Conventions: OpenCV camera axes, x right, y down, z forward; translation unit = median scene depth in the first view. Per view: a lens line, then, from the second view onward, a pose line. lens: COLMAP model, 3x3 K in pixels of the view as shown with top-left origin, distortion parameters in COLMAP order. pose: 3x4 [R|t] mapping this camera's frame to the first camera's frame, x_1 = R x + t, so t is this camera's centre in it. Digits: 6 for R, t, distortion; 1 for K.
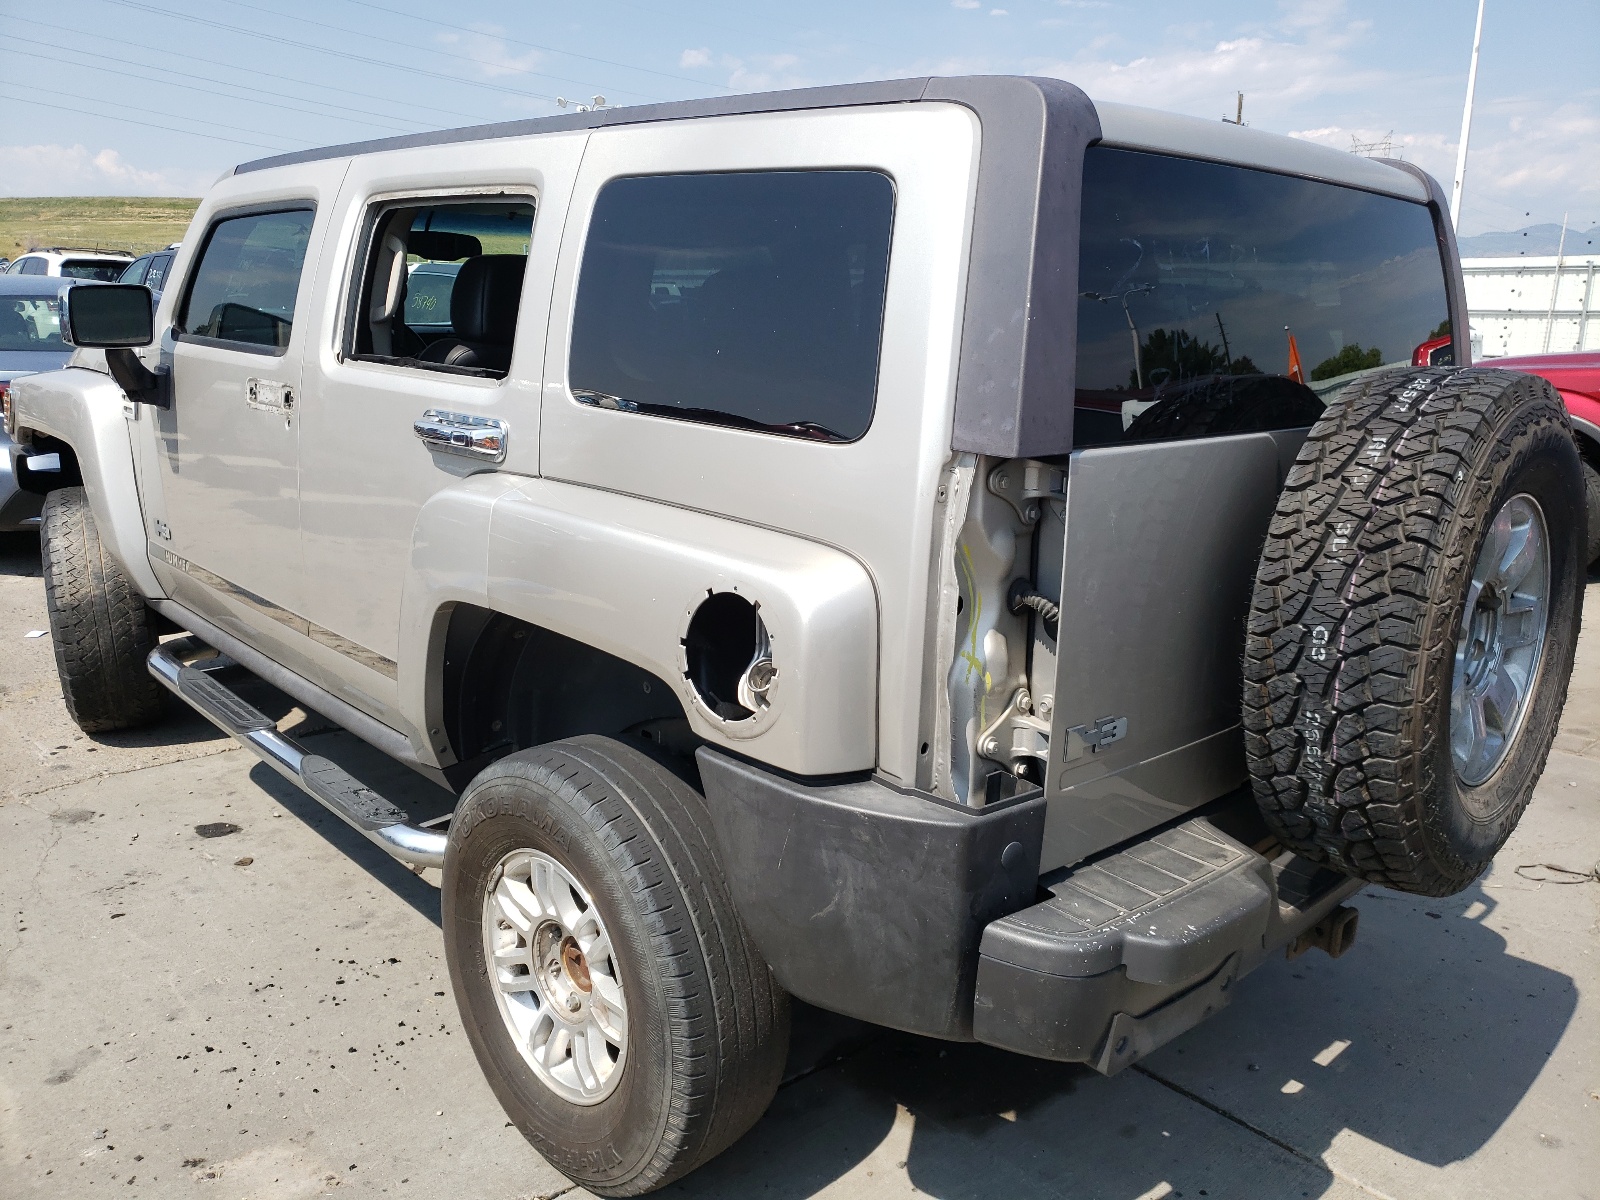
lens RADIAL K [[1243.6, 0, 800.0], [0, 1243.6, 600.0], [0, 0, 1]] dist [0.012171, 0.003560]
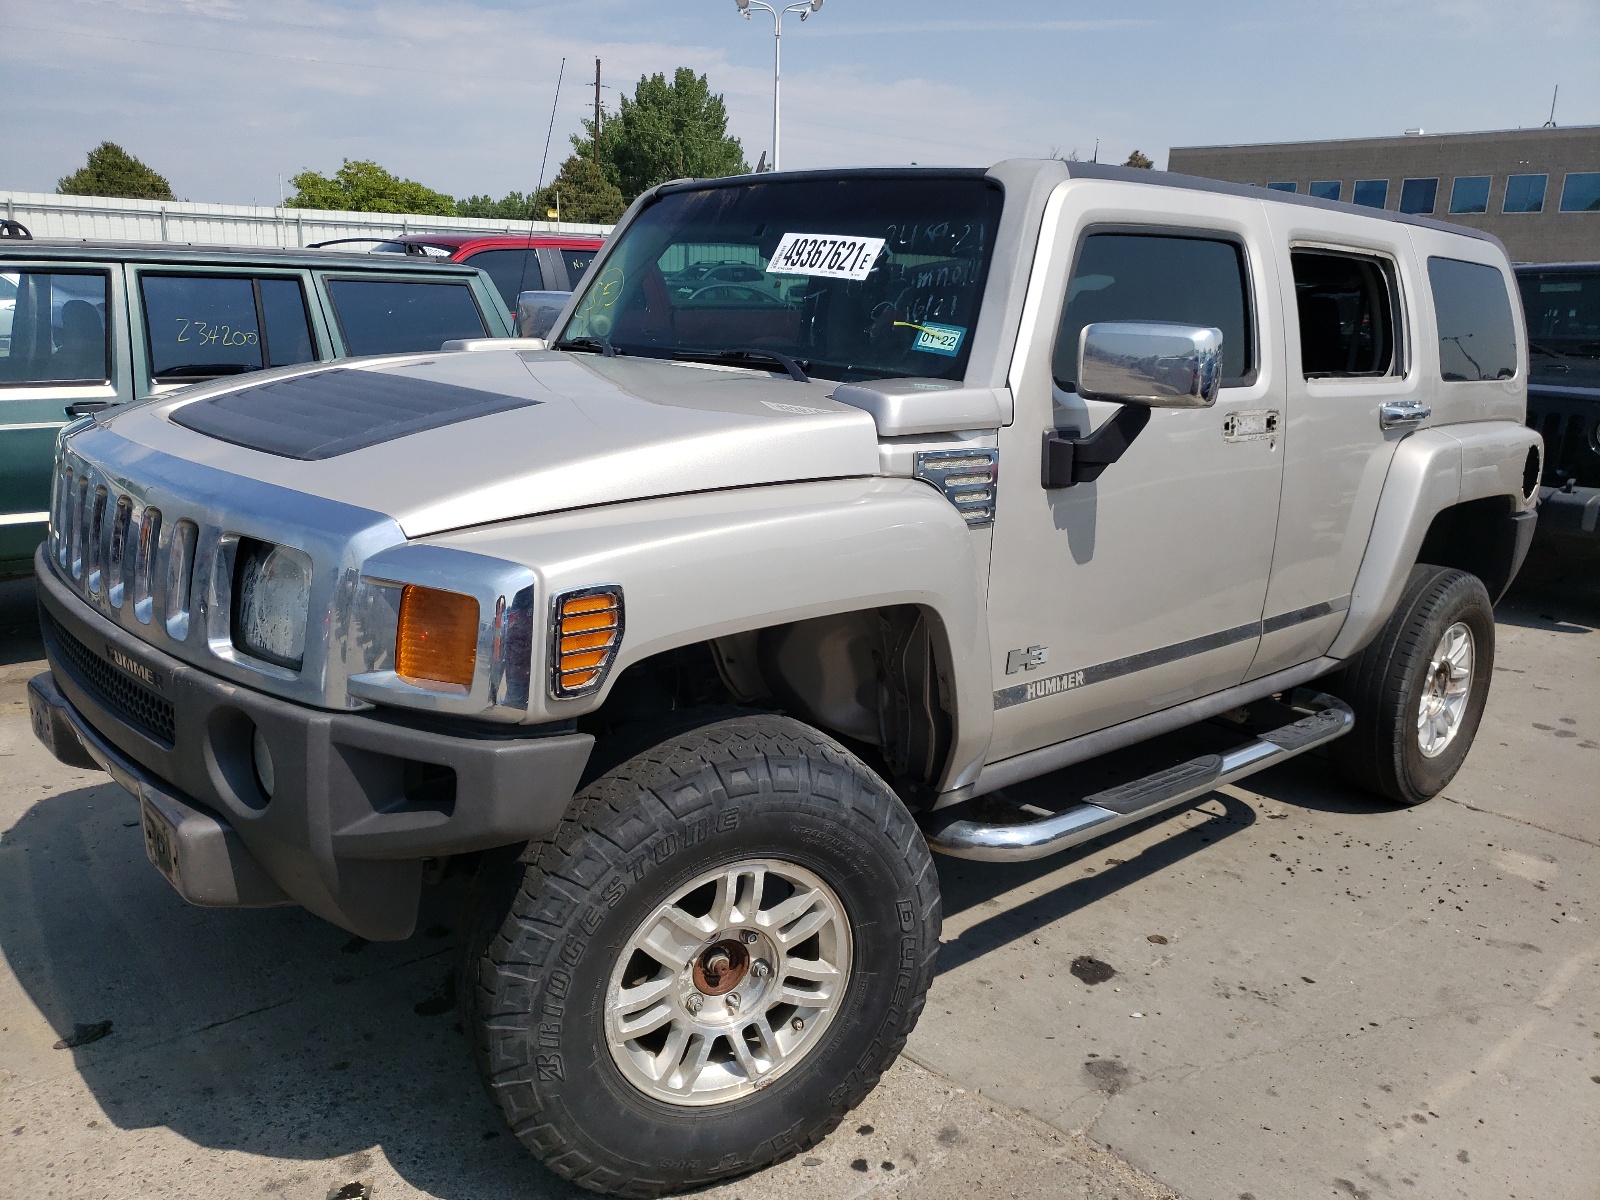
lens RADIAL K [[1306.3, 0, 800.0], [0, 1306.3, 600.0], [0, 0, 1]] dist [0.011552, 0.011843]
pose [[0.012662, -0.263179, 0.964664, -1.393617], [0.195990, 0.946681, 0.255700, -0.347104], [-0.980524, 0.185827, 0.063567, 1.217741]]
